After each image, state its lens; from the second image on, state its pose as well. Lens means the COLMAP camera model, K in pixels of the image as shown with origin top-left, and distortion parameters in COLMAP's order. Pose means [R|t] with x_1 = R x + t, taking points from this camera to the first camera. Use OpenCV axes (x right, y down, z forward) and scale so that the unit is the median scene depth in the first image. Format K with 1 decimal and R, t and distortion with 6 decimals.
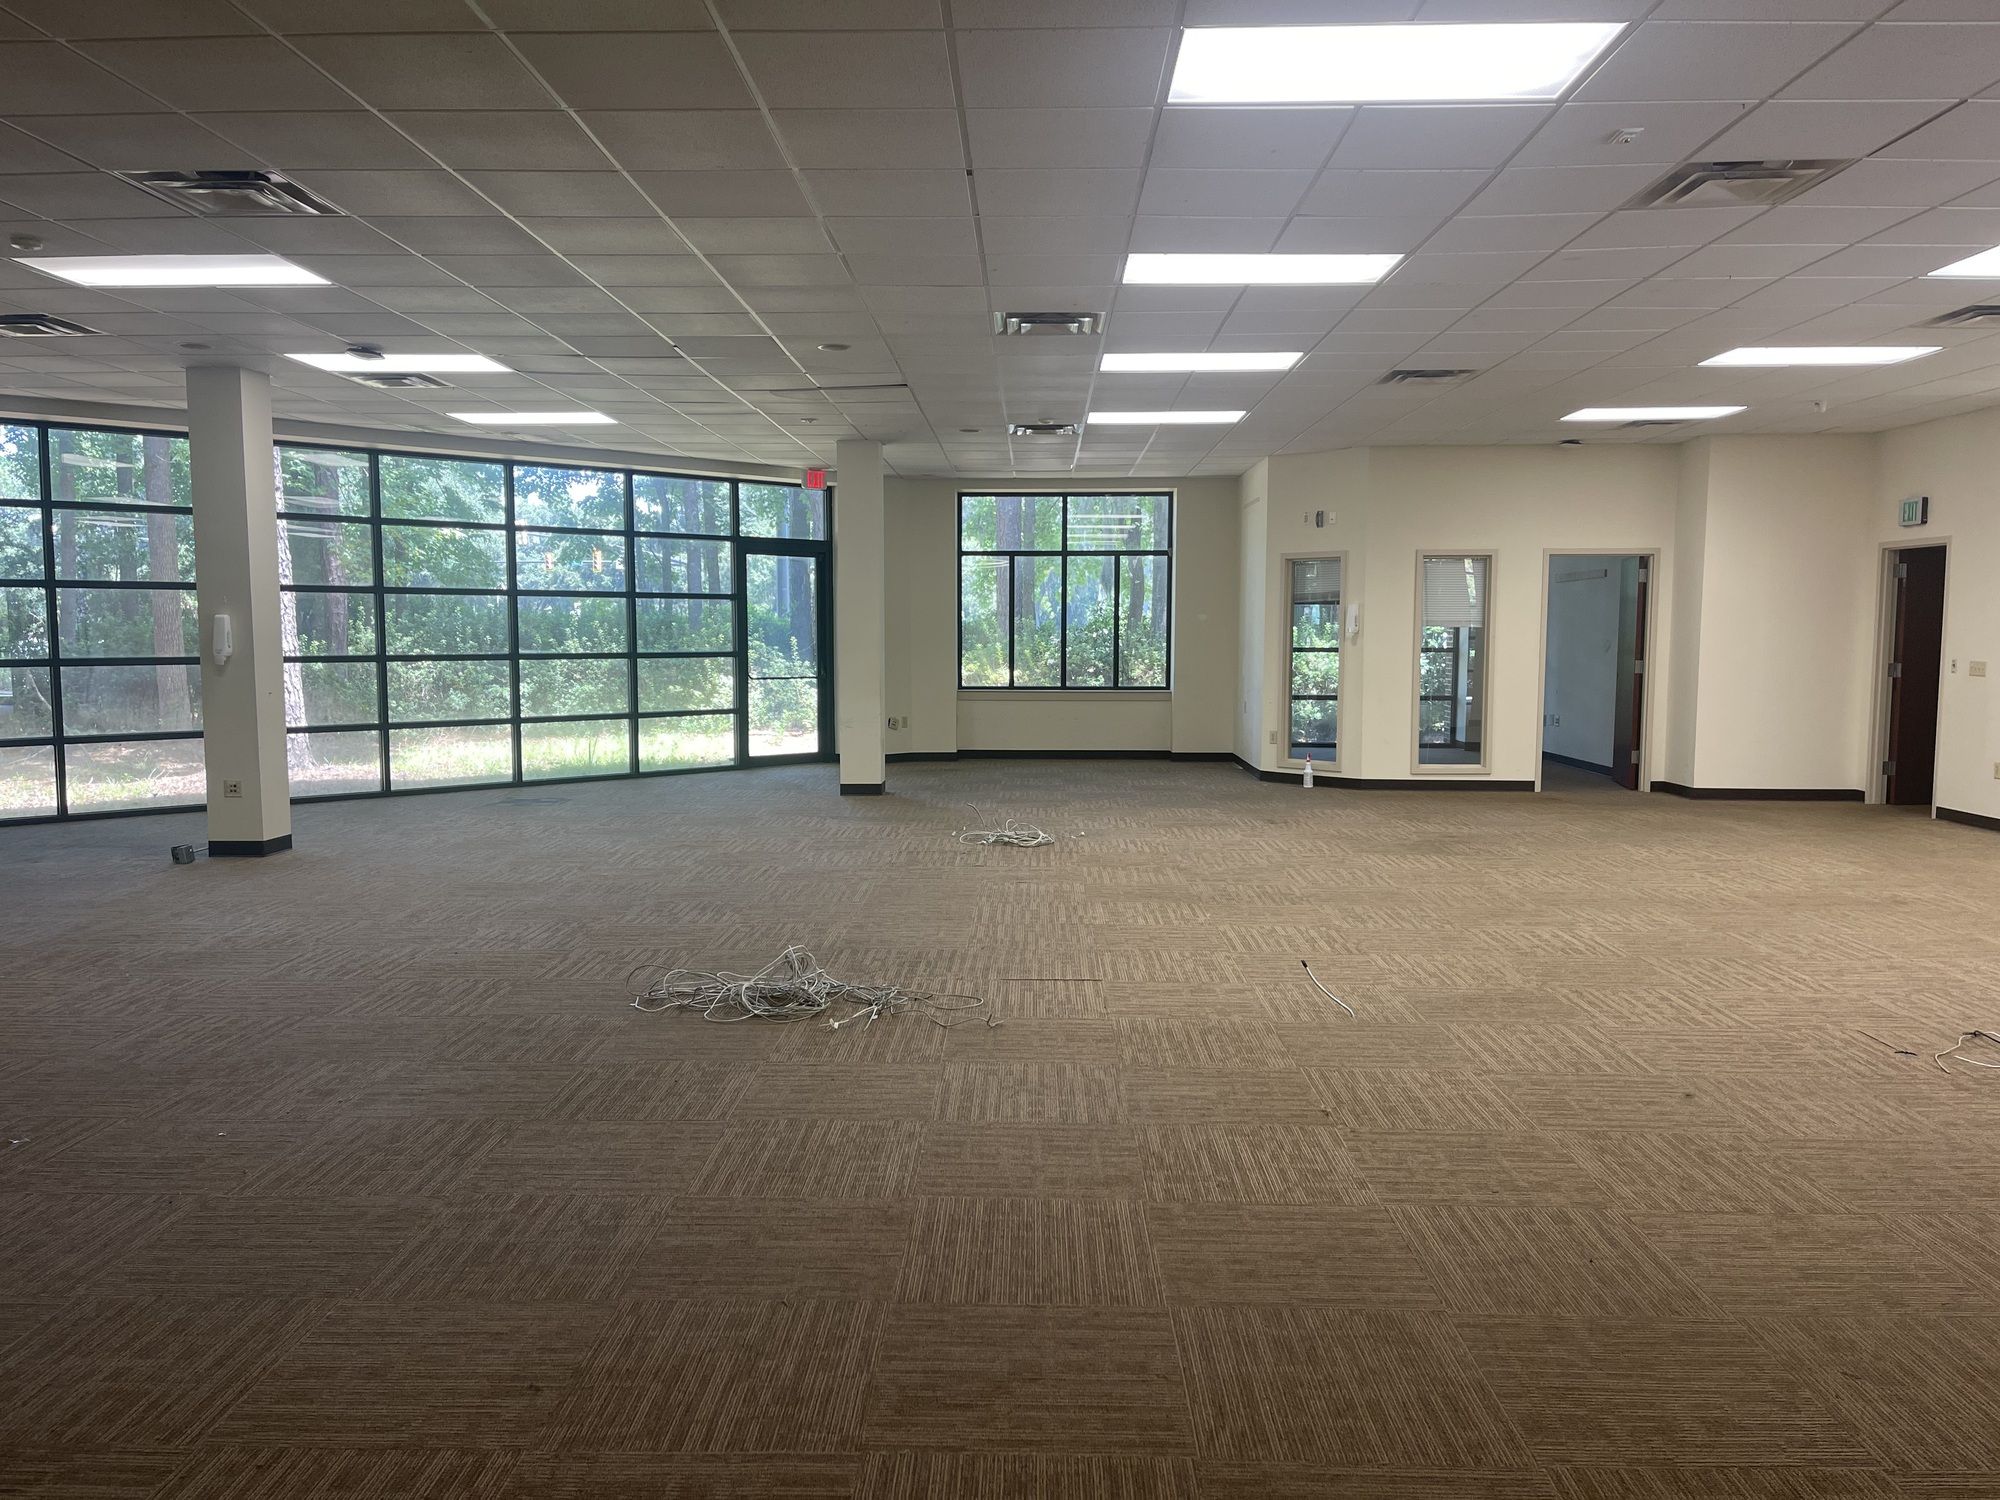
lens RADIAL K [[1531.3, 0, 1000.0], [0, 1531.3, 750.0], [0, 0, 1]] dist [0.025231, -0.000504]
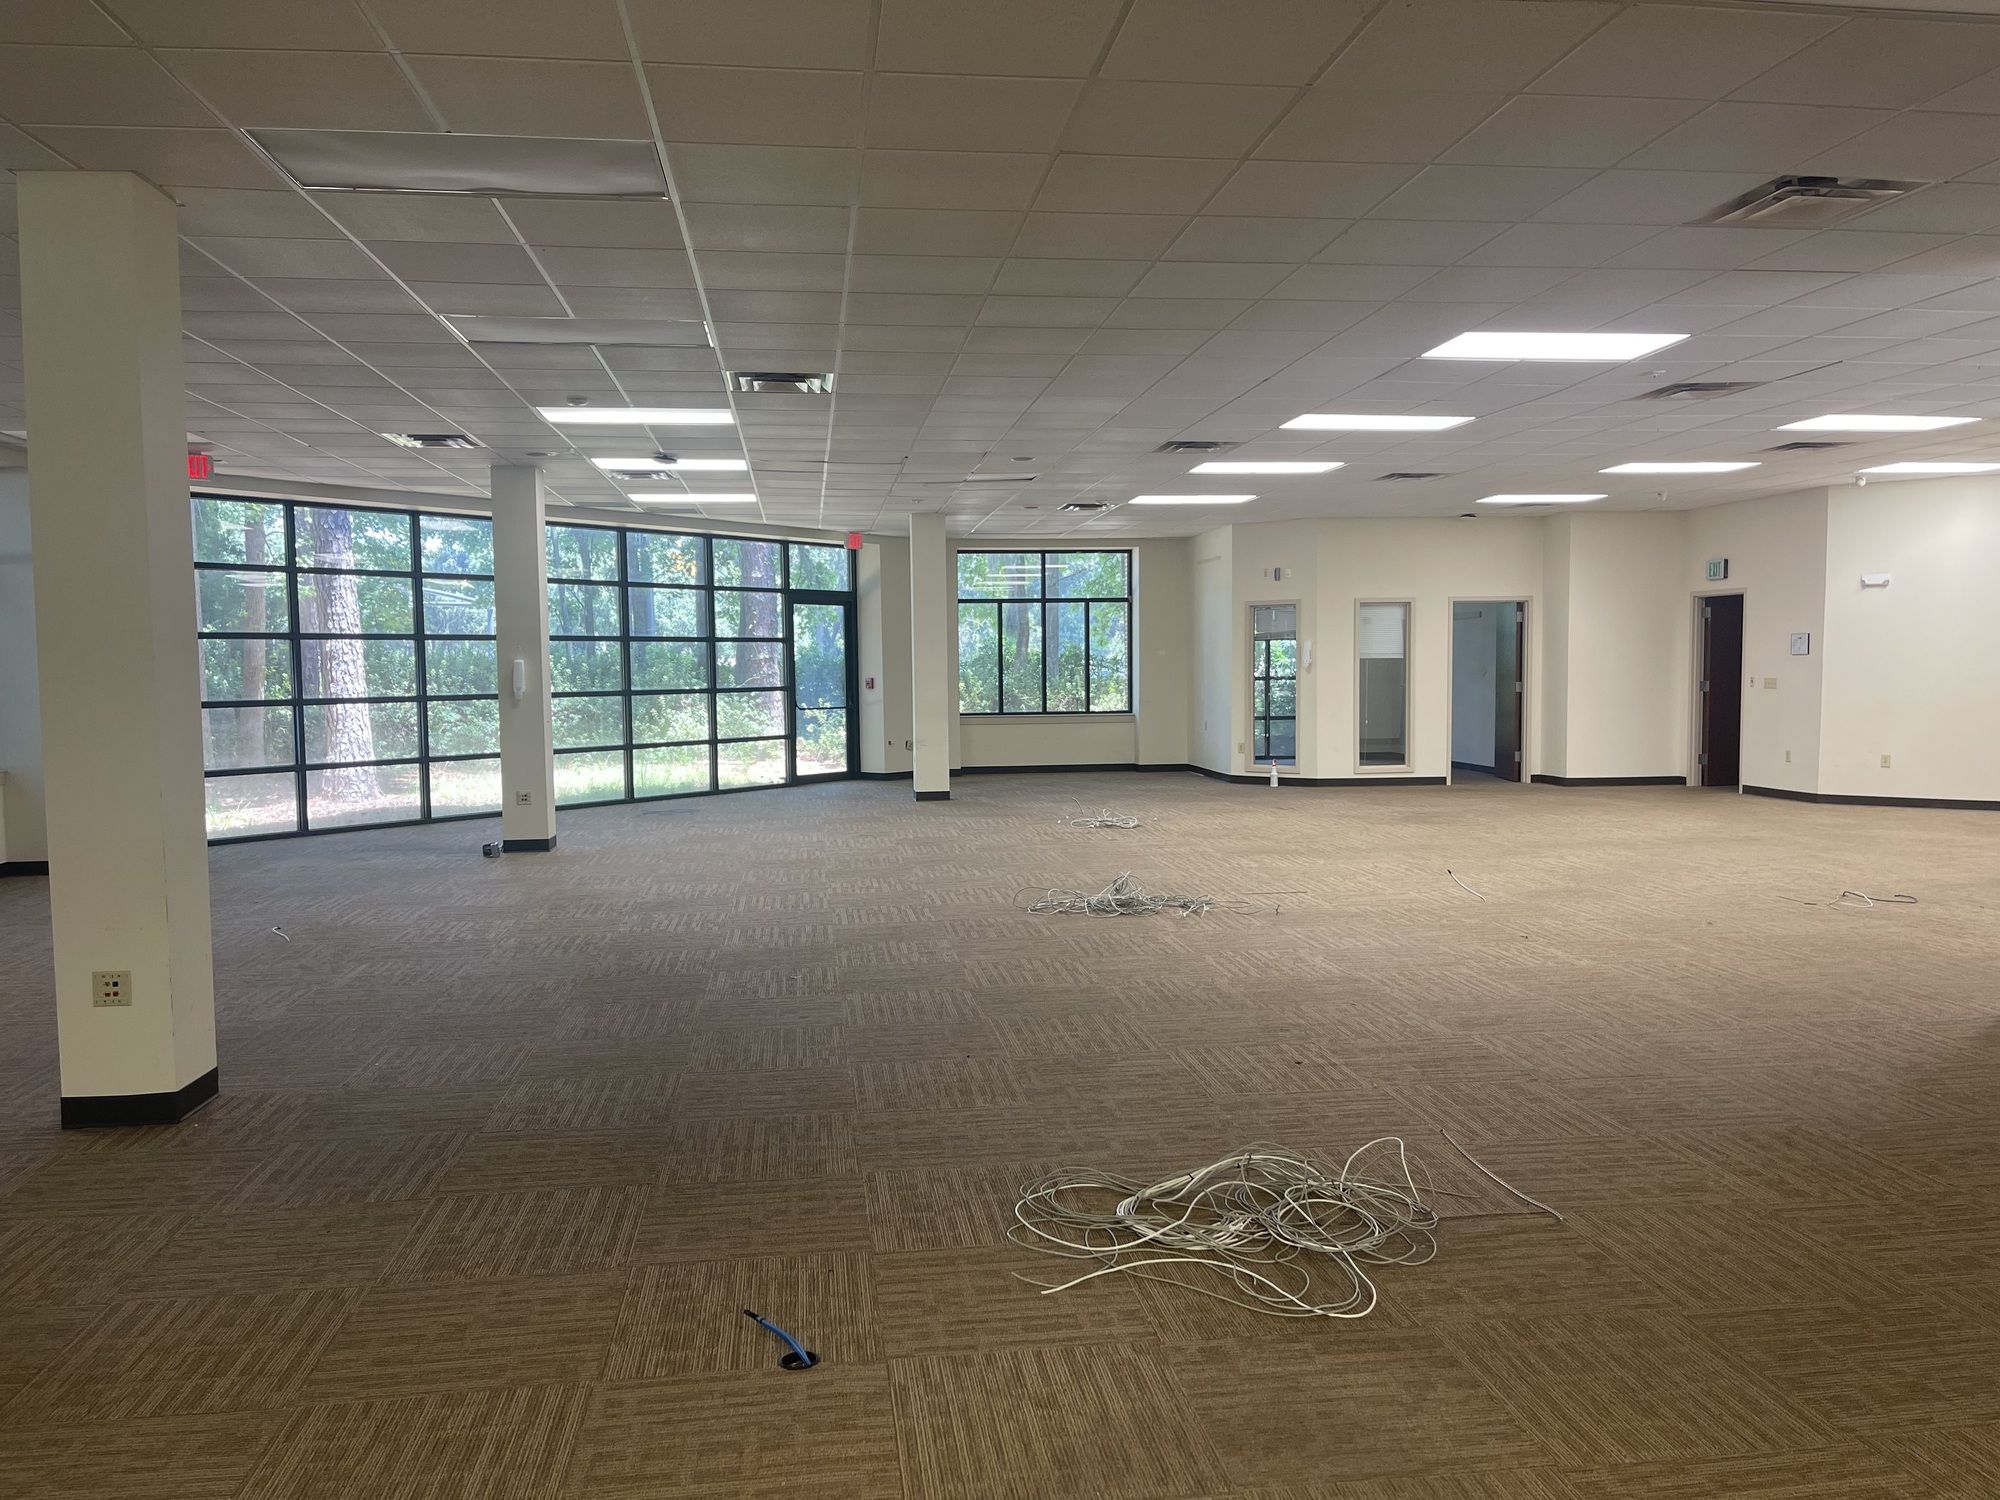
lens RADIAL K [[1531.3, 0, 1000.0], [0, 1531.3, 750.0], [0, 0, 1]] dist [0.025231, -0.000504]
pose [[0.988257, -0.021513, 0.151277, -0.213689], [0.025114, 0.999444, -0.021933, 0.016527], [-0.150721, 0.025474, 0.988248, -0.213178]]
